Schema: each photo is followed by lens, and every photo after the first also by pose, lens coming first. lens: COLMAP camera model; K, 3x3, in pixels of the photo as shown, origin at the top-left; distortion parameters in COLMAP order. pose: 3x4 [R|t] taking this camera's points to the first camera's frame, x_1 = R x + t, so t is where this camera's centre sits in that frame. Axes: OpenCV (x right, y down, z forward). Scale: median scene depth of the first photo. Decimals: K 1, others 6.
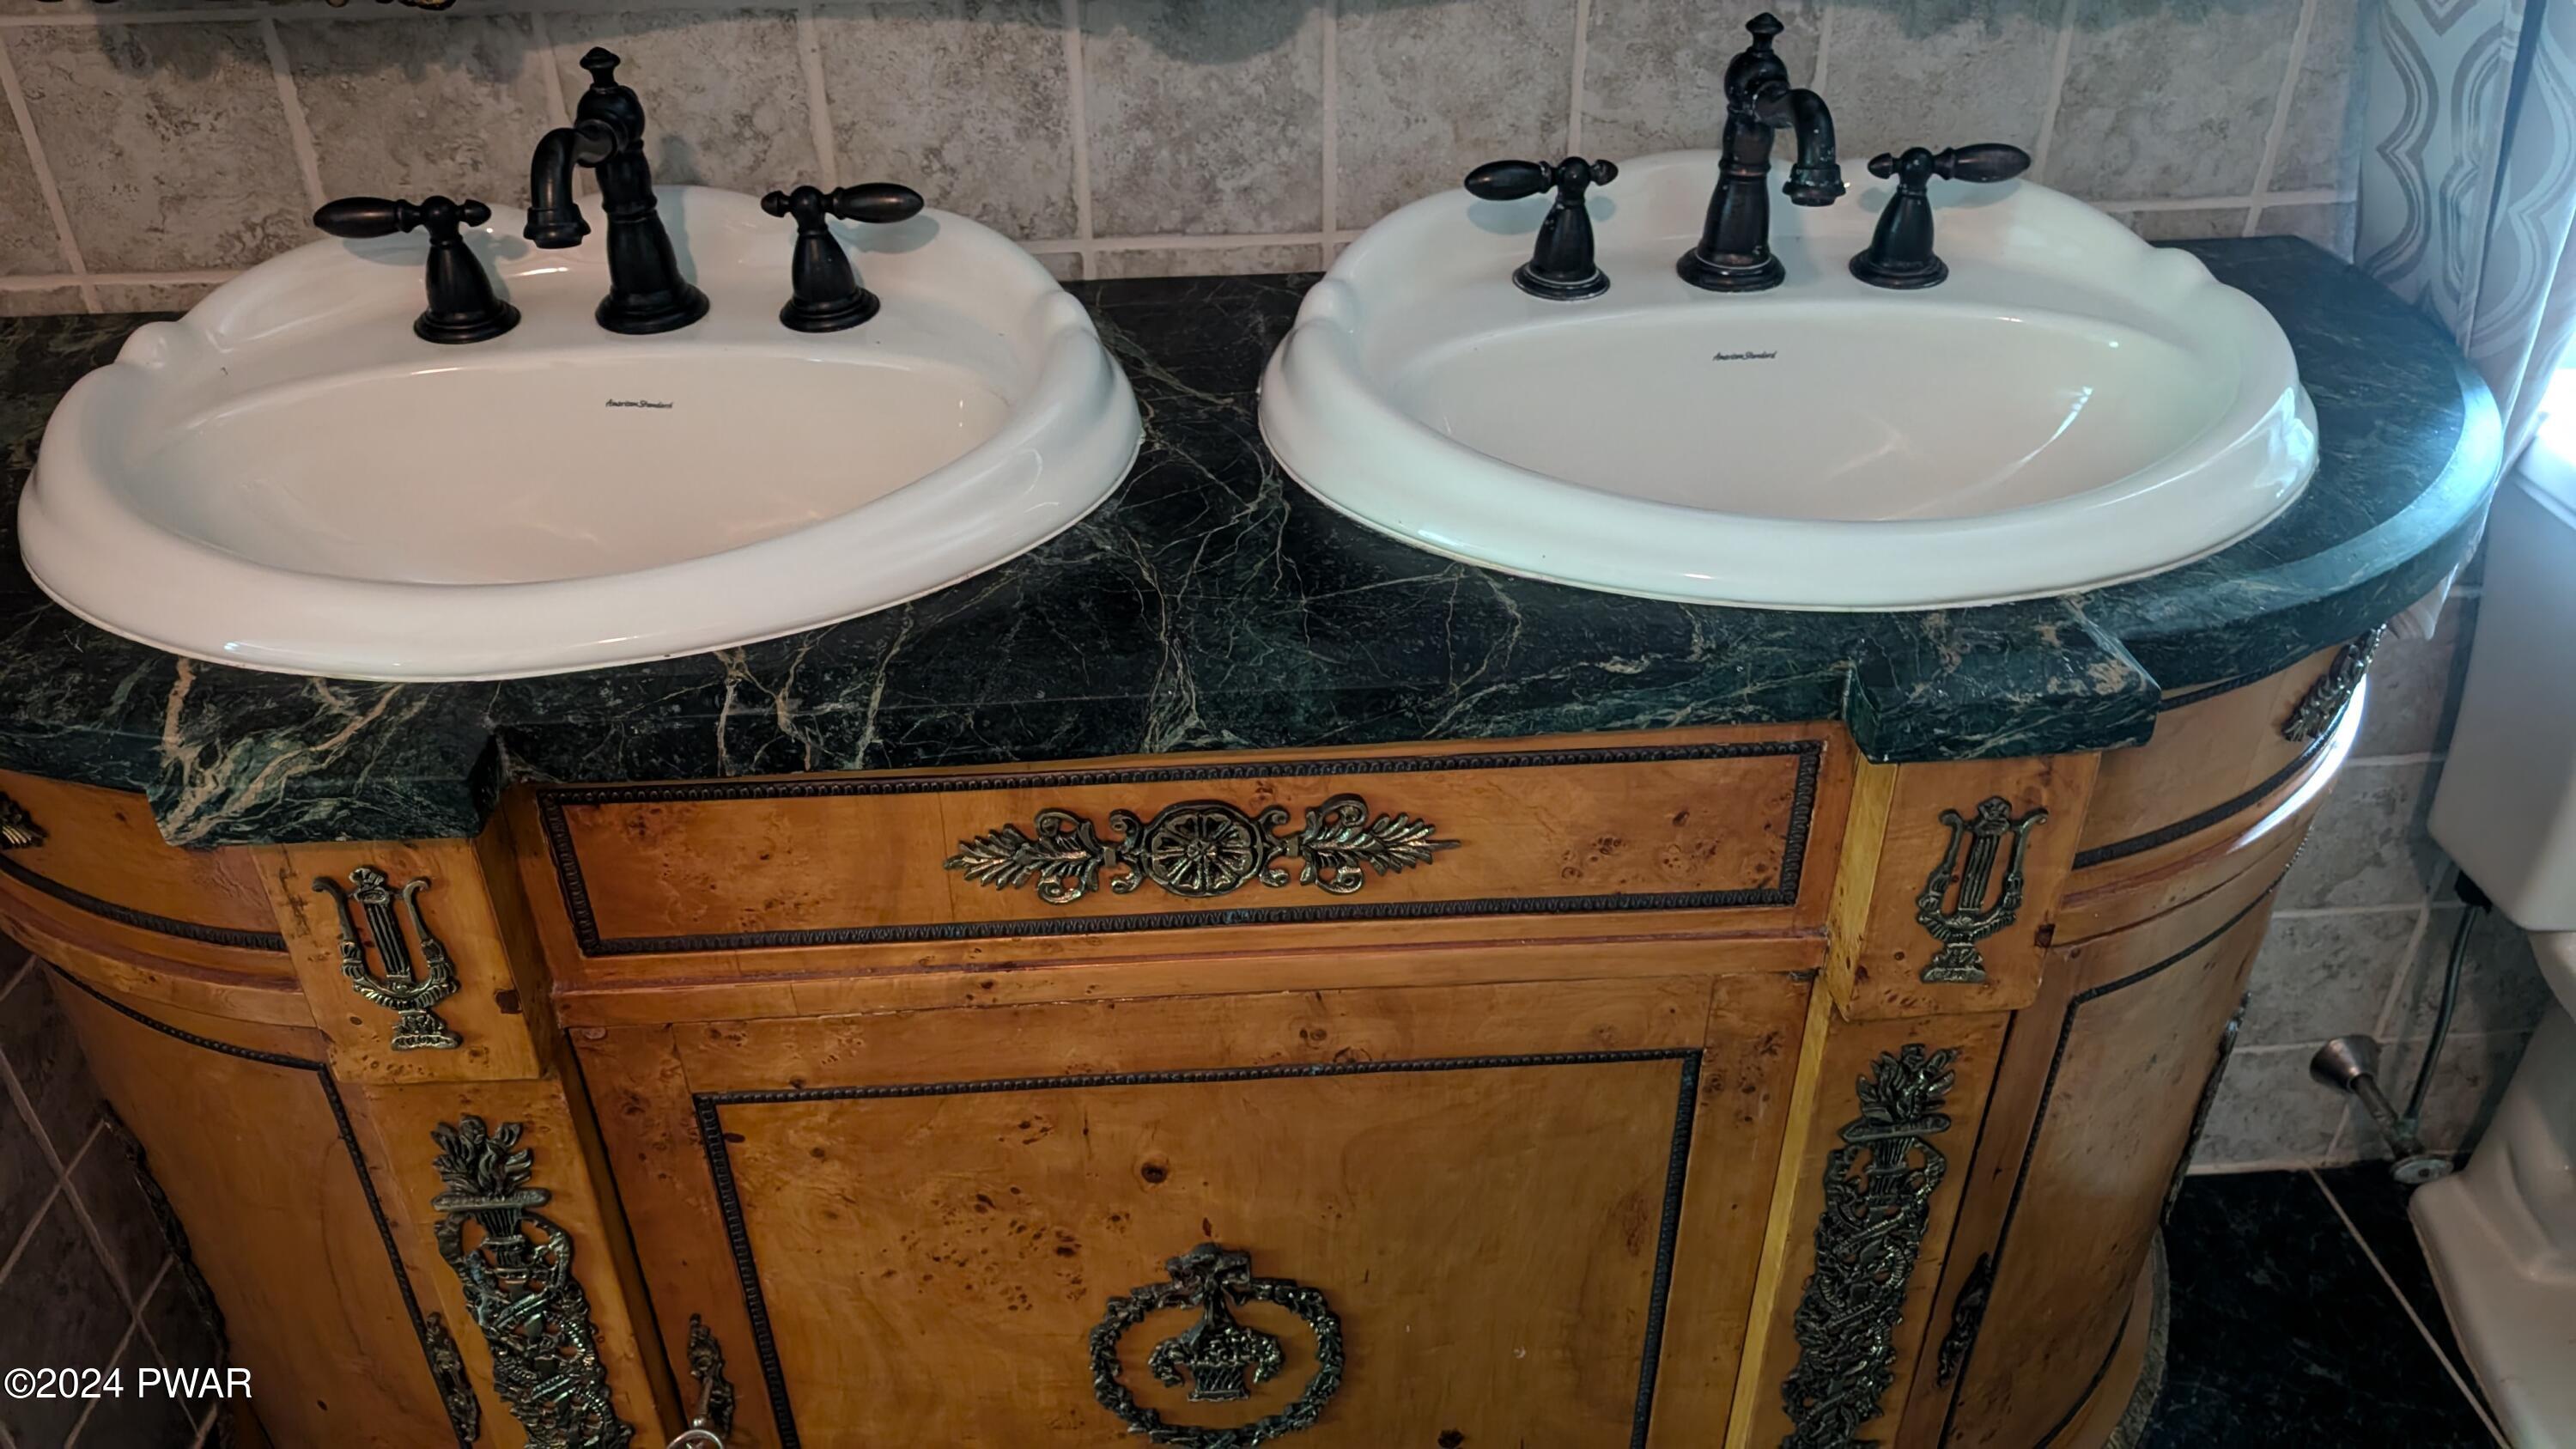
lens RADIAL K [[1867.9, 0, 1299.9], [0, 1867.9, 718.1], [0, 0, 1]] dist [0.034720, -0.032939]
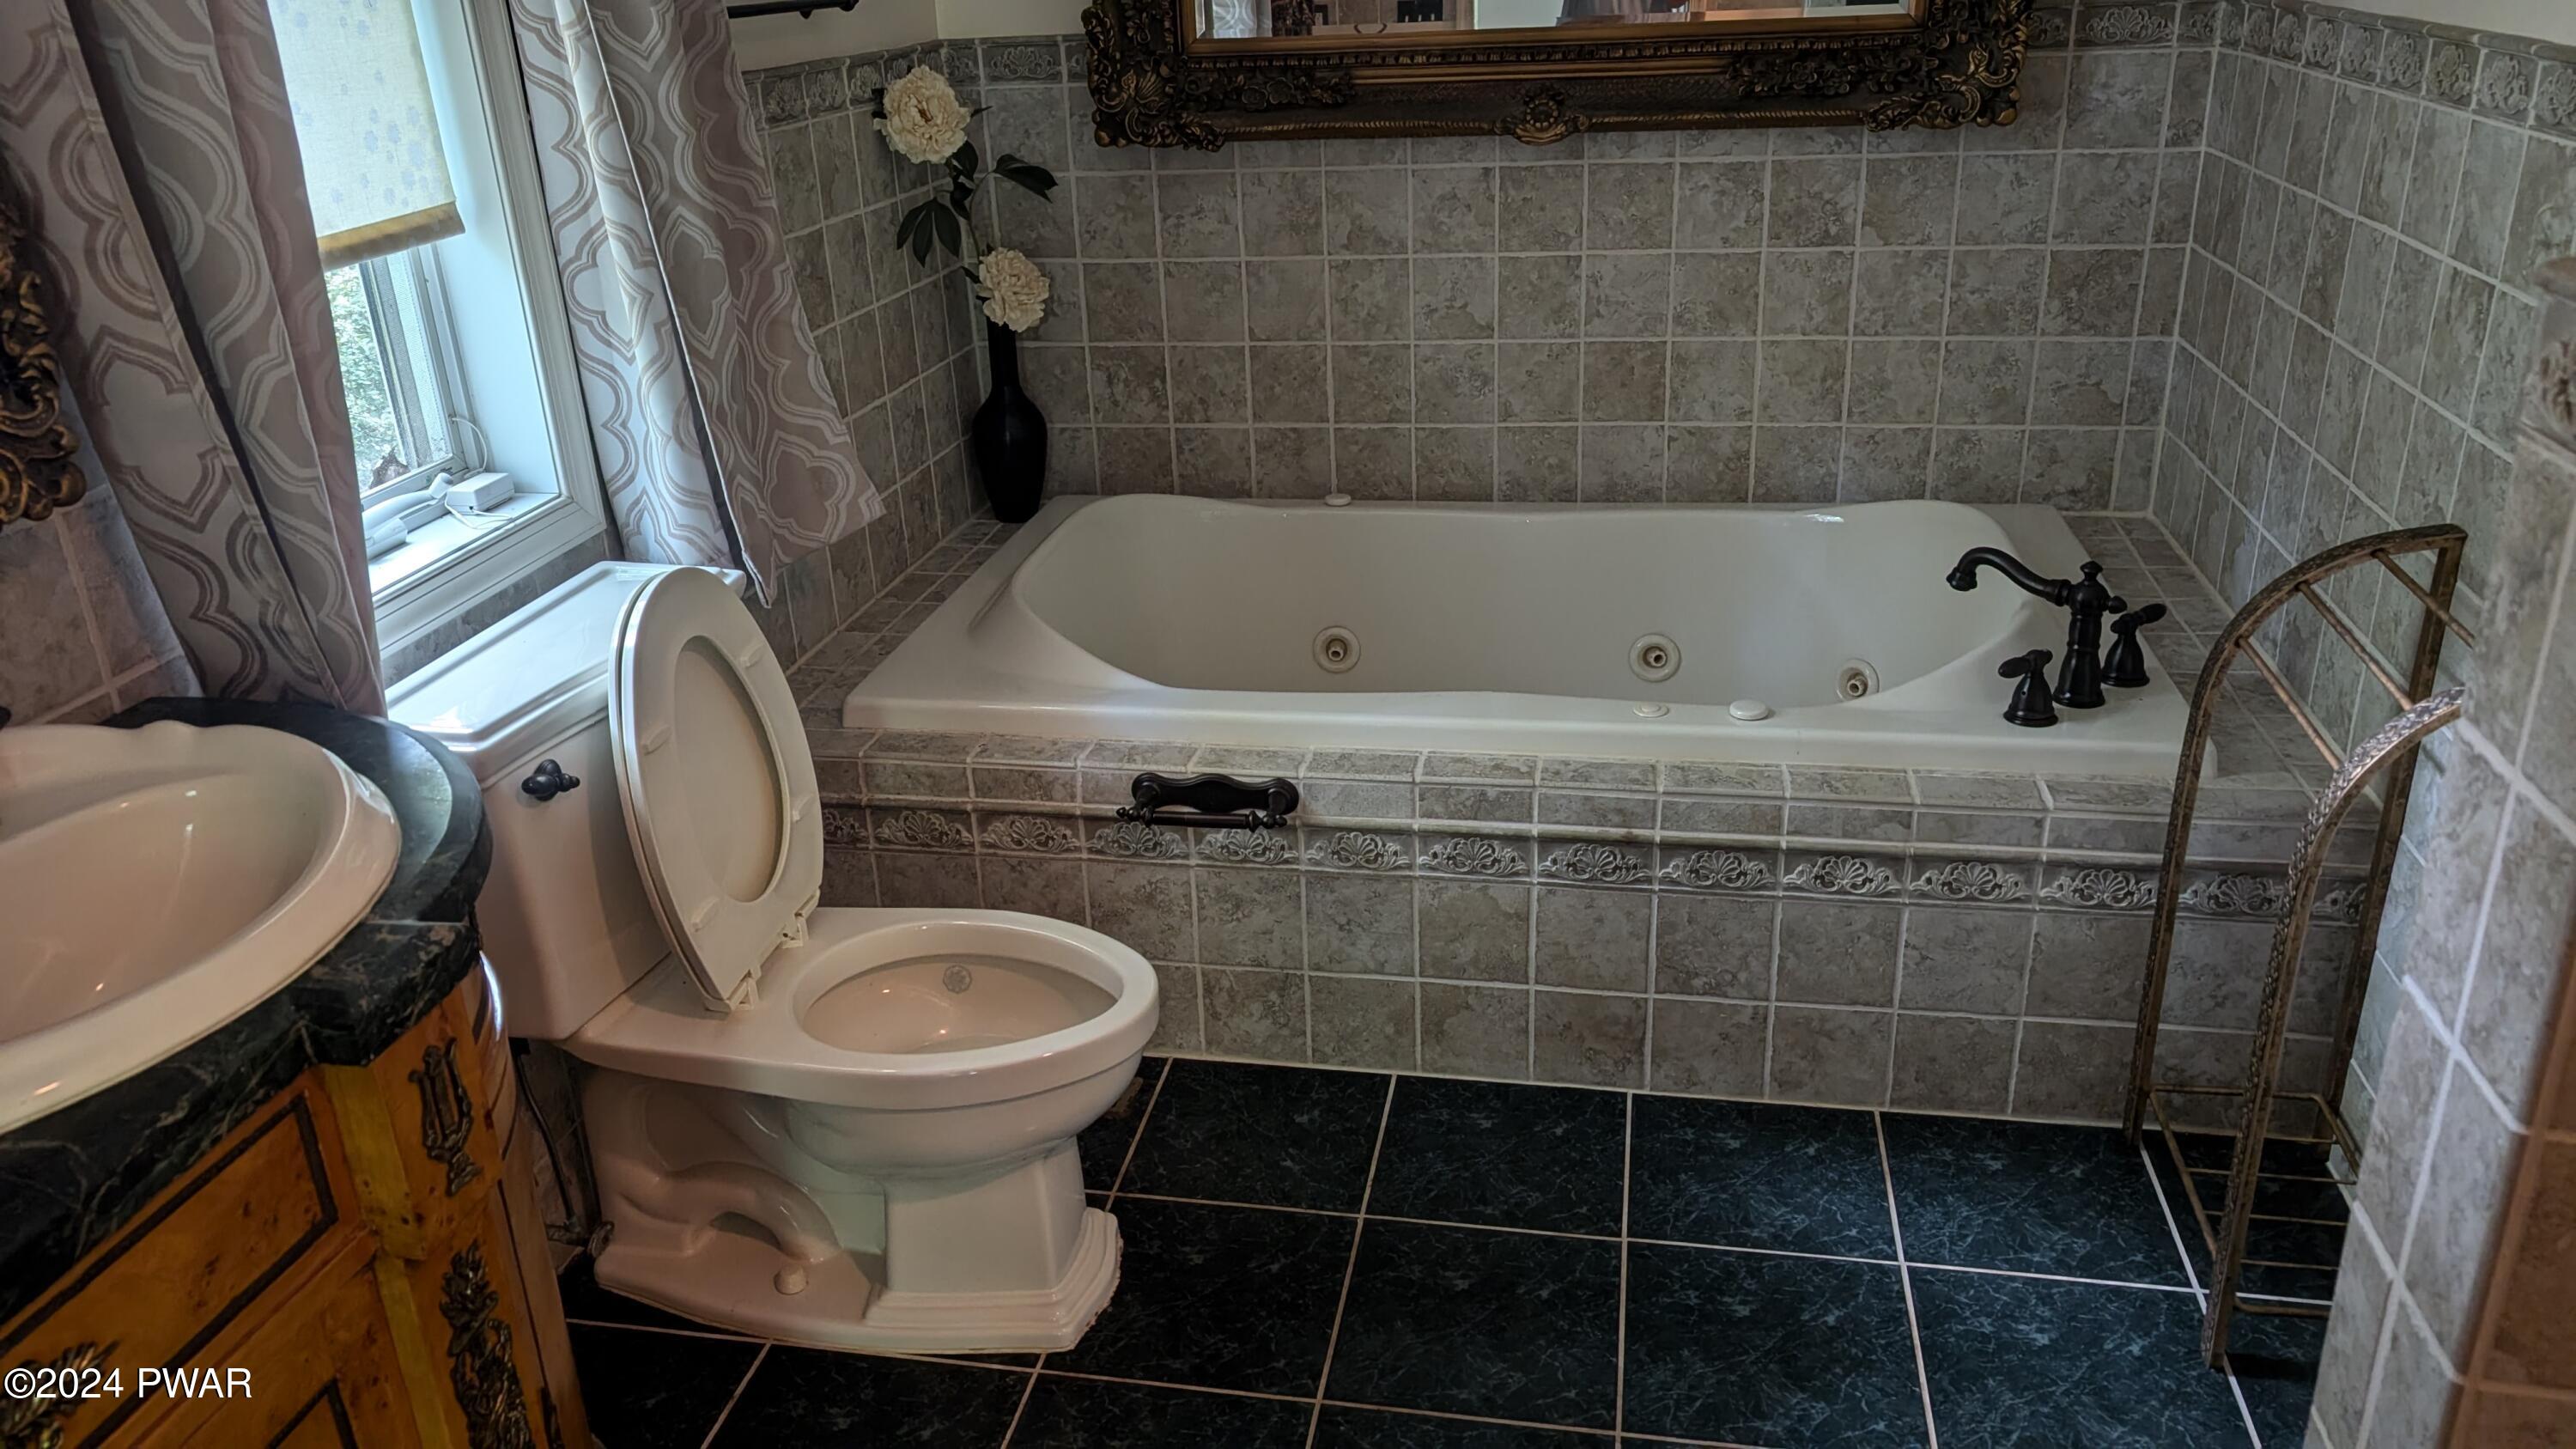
lens RADIAL K [[1867.9, 0, 1299.9], [0, 1867.9, 718.1], [0, 0, 1]] dist [0.034720, -0.032939]
pose [[0.254771, -0.373698, 0.891875, -0.642994], [0.560767, 0.808488, 0.178571, -0.043842], [-0.787802, 0.454640, 0.415537, -0.240108]]
